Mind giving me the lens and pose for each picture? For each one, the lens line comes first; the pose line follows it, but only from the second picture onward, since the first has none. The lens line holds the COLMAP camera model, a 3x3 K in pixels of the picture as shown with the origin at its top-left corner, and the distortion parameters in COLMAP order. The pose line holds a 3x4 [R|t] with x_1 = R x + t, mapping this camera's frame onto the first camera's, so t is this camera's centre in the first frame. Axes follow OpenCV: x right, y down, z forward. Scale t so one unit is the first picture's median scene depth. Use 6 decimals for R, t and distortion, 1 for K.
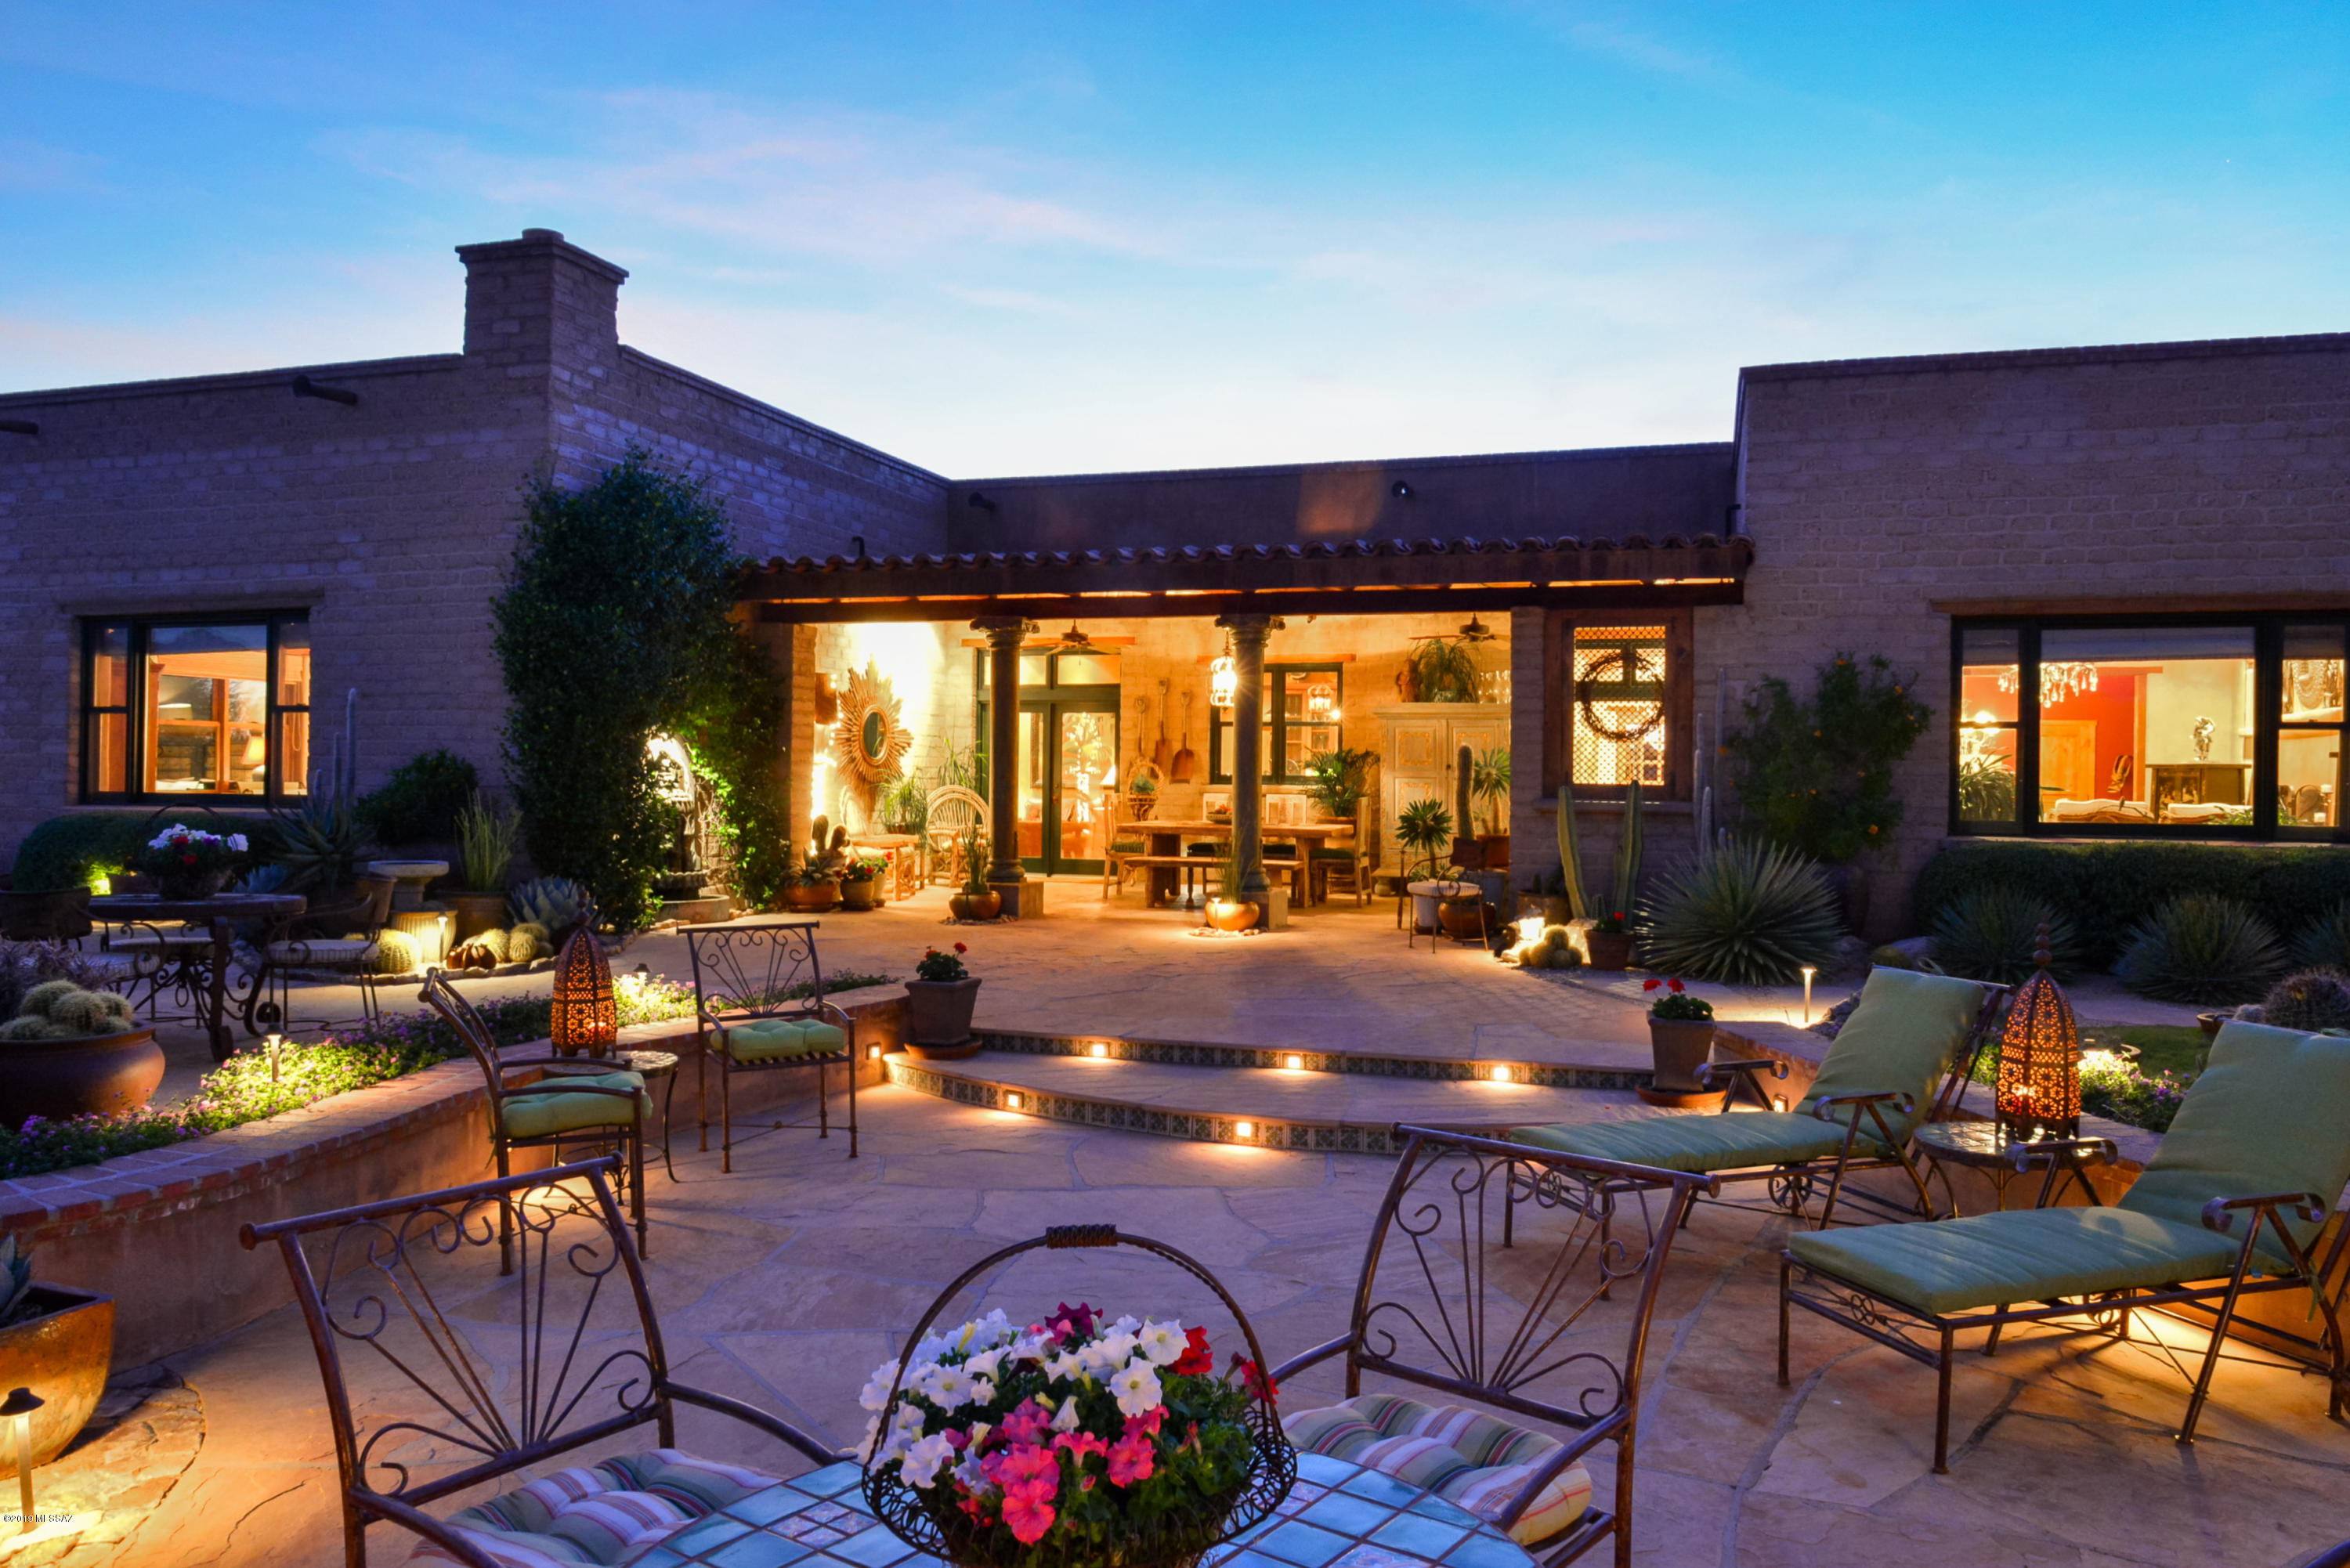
lens RADIAL K [[1584.8, 0, 1175.0], [0, 1584.8, 784.0], [0, 0, 1]] dist [0.001427, 0.000241]
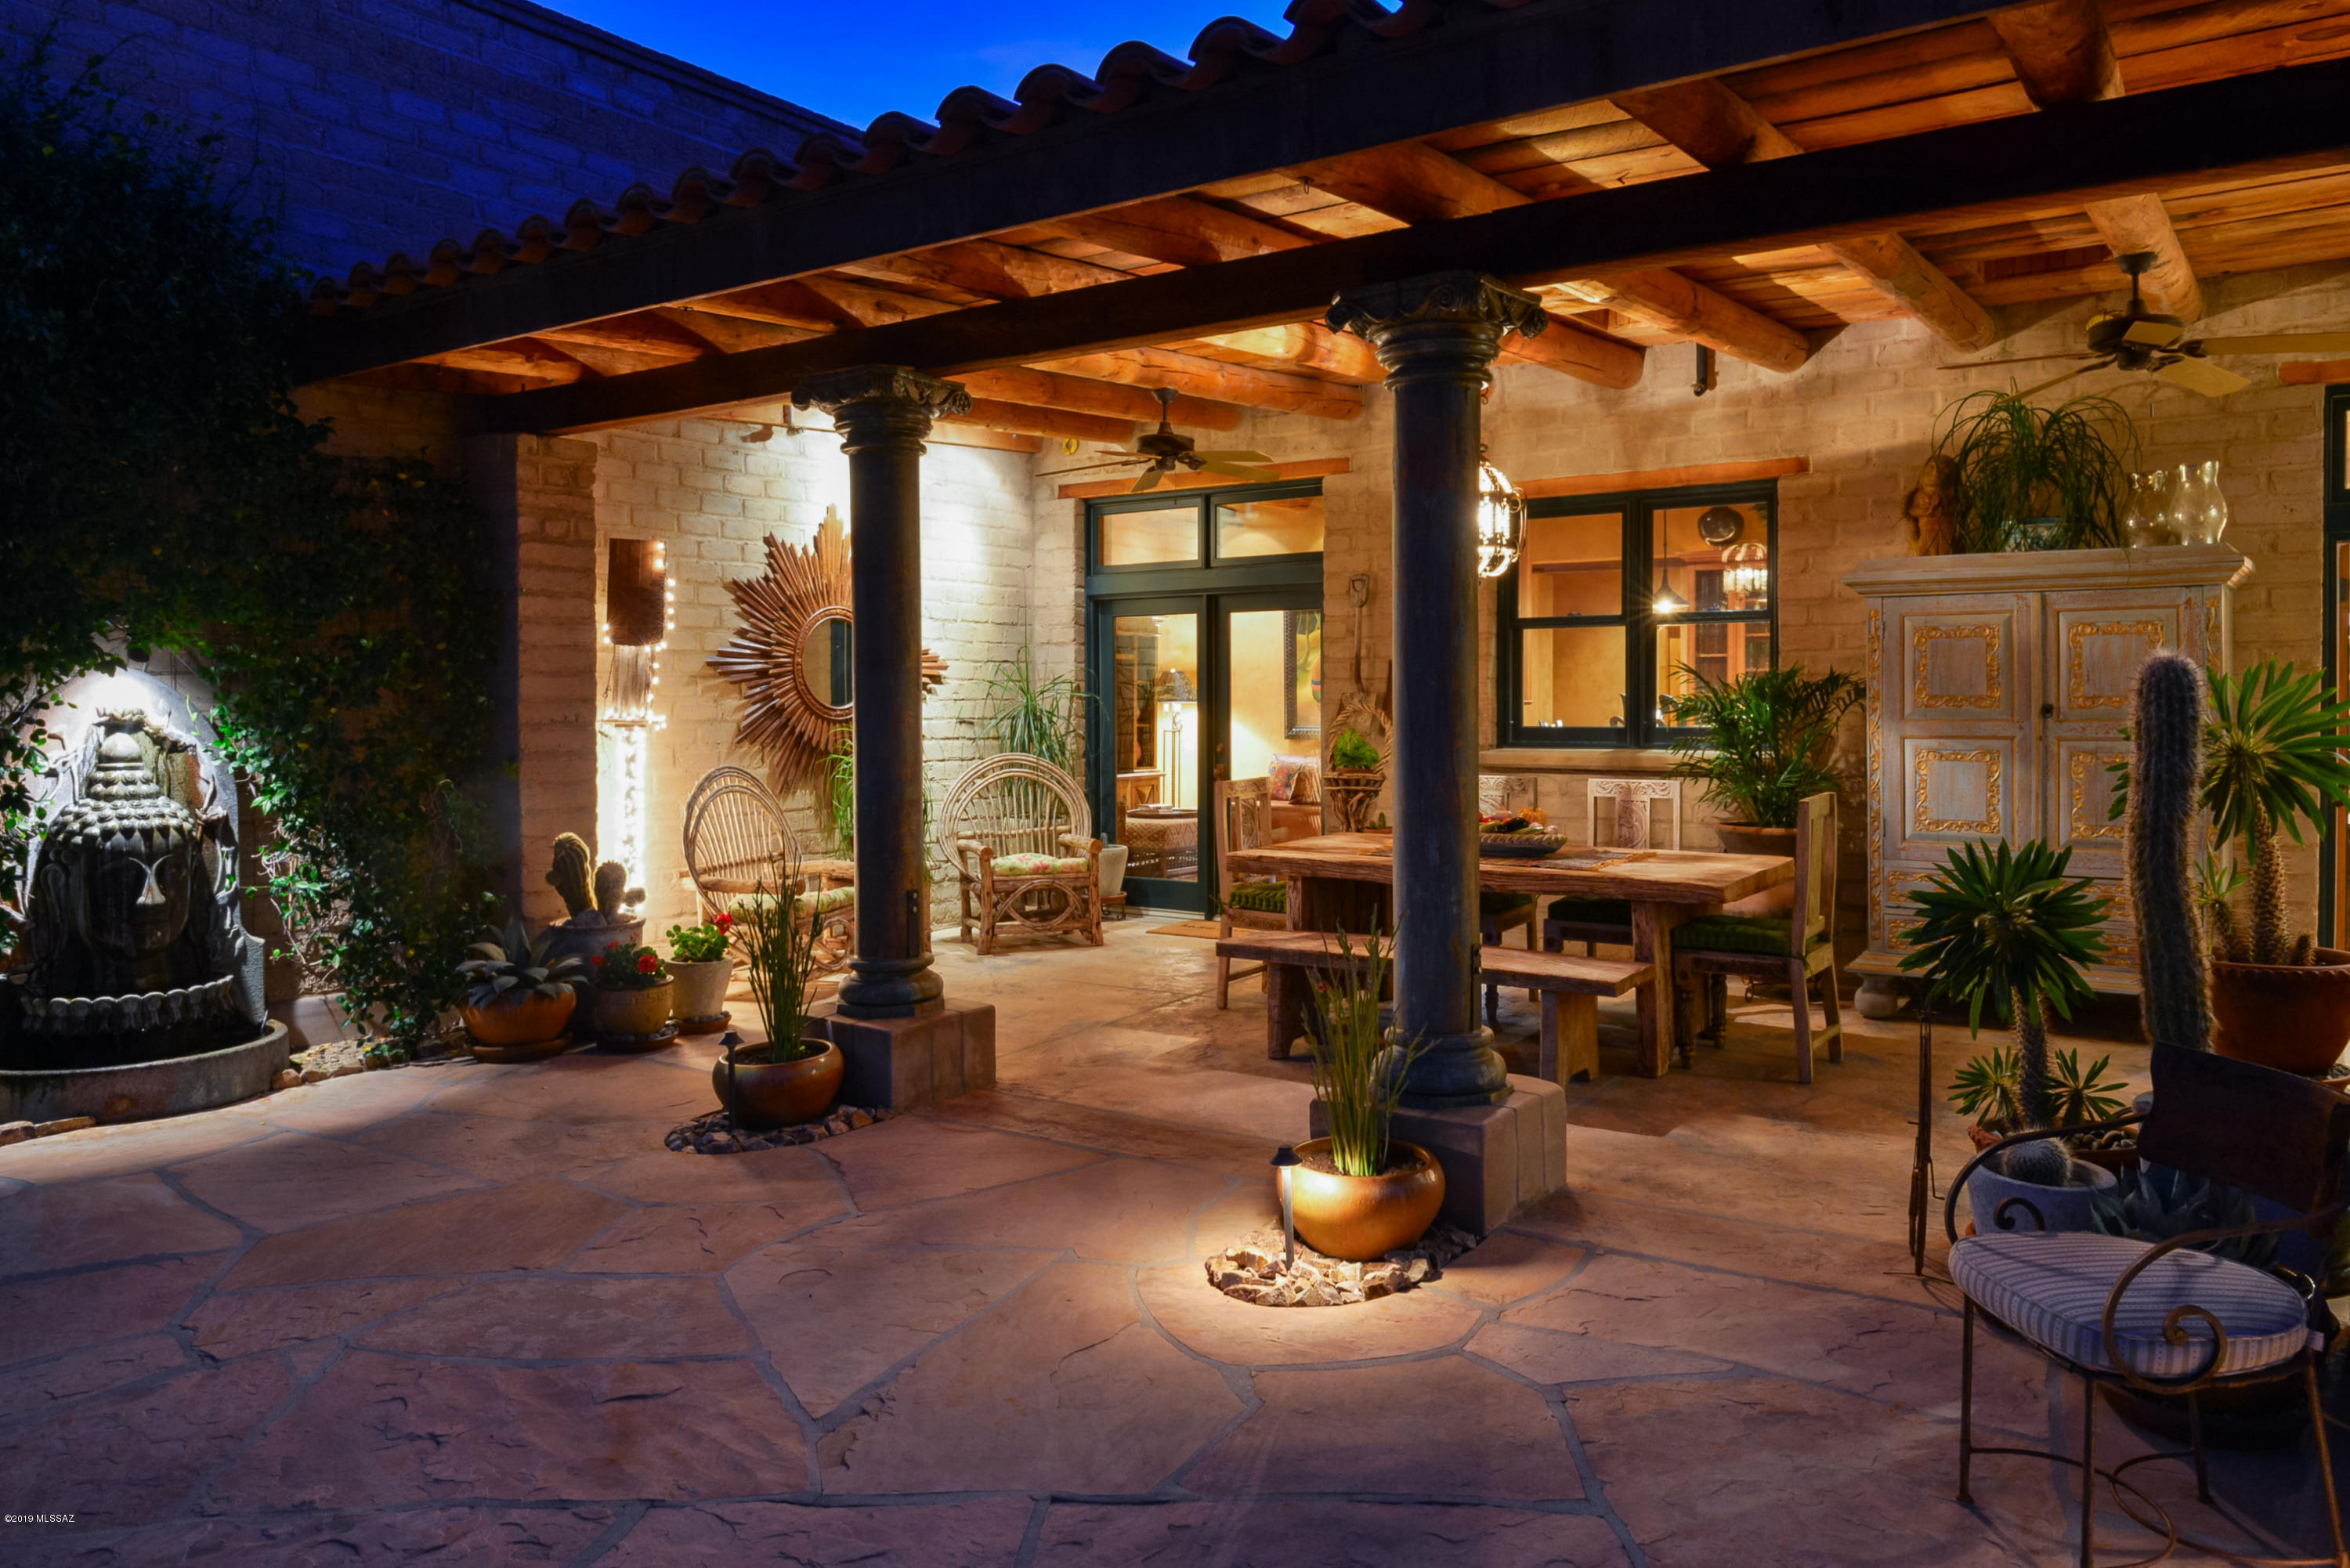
lens RADIAL K [[1644.3, 0, 1177.2], [0, 1644.3, 728.7], [0, 0, 1]] dist [-0.000933, -0.001119]
pose [[0.959656, -0.011999, -0.280919, 0.077302], [0.016103, 0.999795, 0.012307, -0.014534], [0.280714, -0.016334, 0.959652, 0.534097]]
